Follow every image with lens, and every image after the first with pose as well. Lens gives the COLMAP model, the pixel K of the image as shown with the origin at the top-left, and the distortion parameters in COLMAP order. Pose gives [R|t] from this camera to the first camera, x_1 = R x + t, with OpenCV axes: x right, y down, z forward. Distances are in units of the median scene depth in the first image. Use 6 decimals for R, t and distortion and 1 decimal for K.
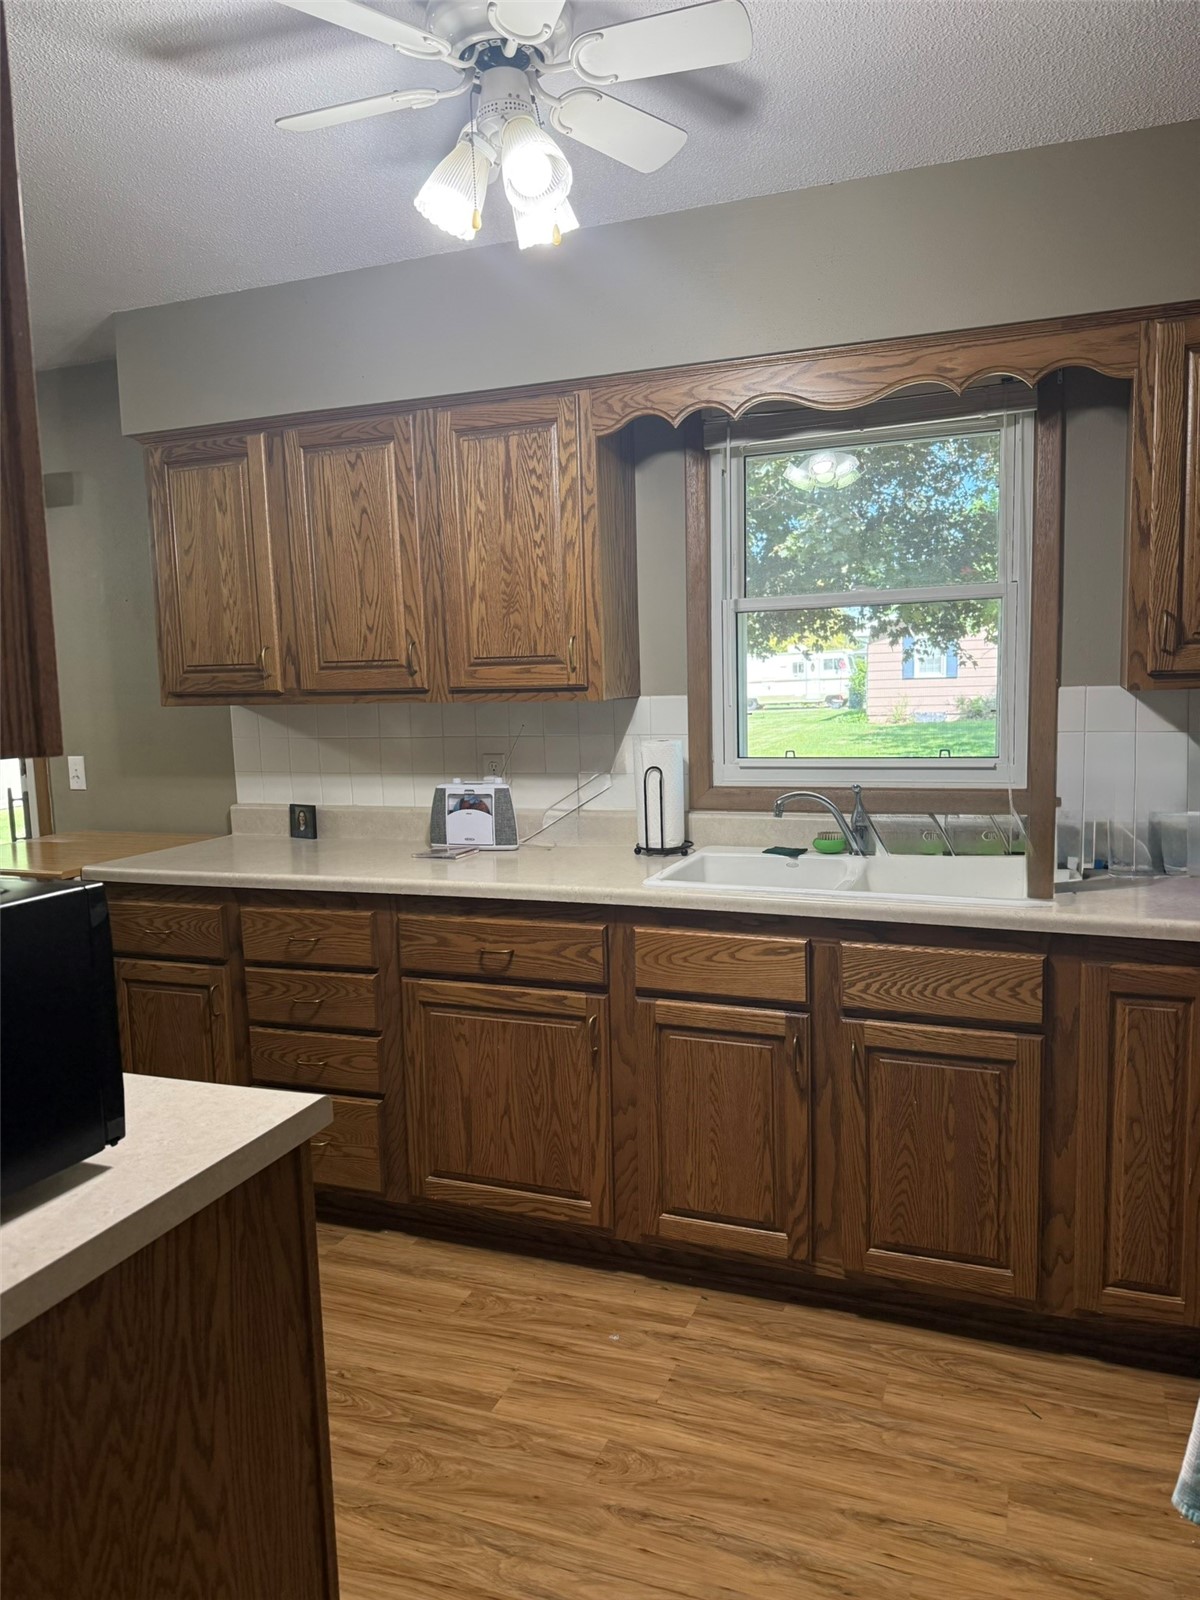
lens RADIAL K [[1135.6, 0, 601.2], [0, 1135.6, 803.3], [0, 0, 1]] dist [0.040109, -0.044041]
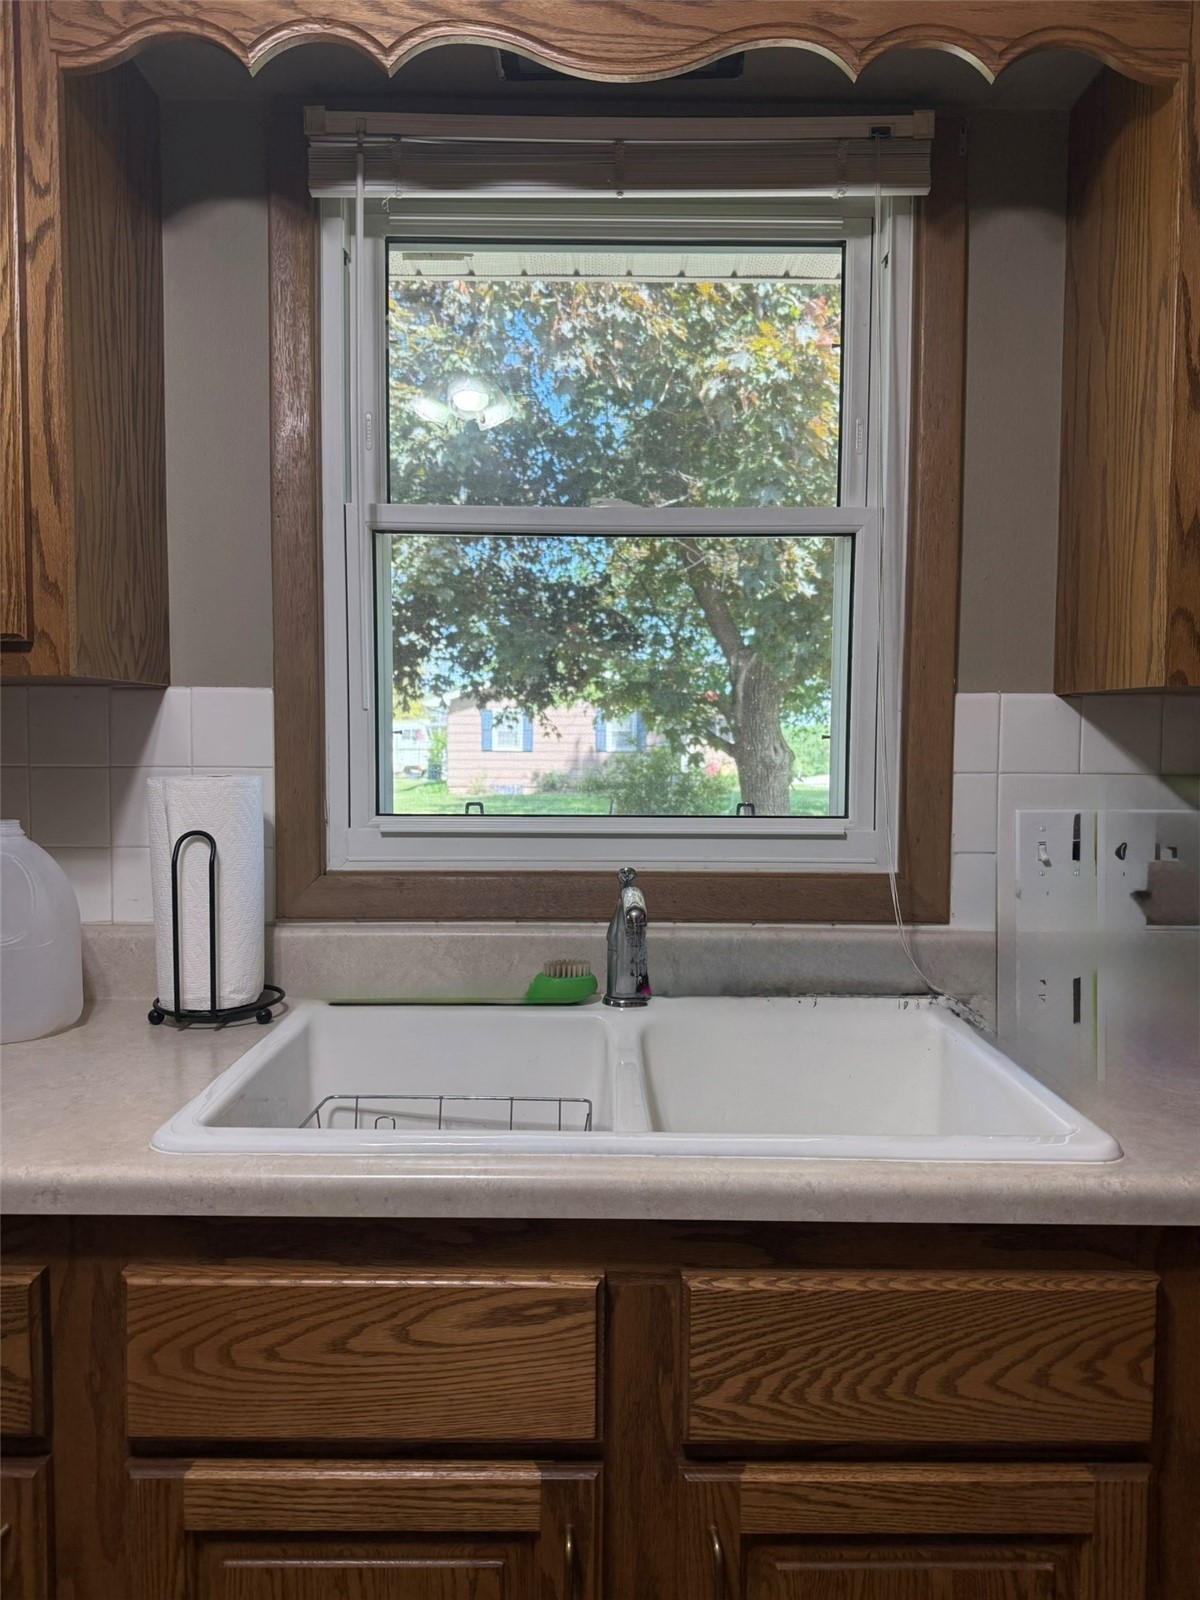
lens RADIAL K [[1135.6, 0, 601.2], [0, 1135.6, 803.3], [0, 0, 1]] dist [0.040109, -0.044041]
pose [[0.931467, 0.012826, 0.363599, 0.035918], [0.010383, 0.998034, -0.061804, -0.015929], [-0.363677, 0.061343, 0.929503, 0.594746]]
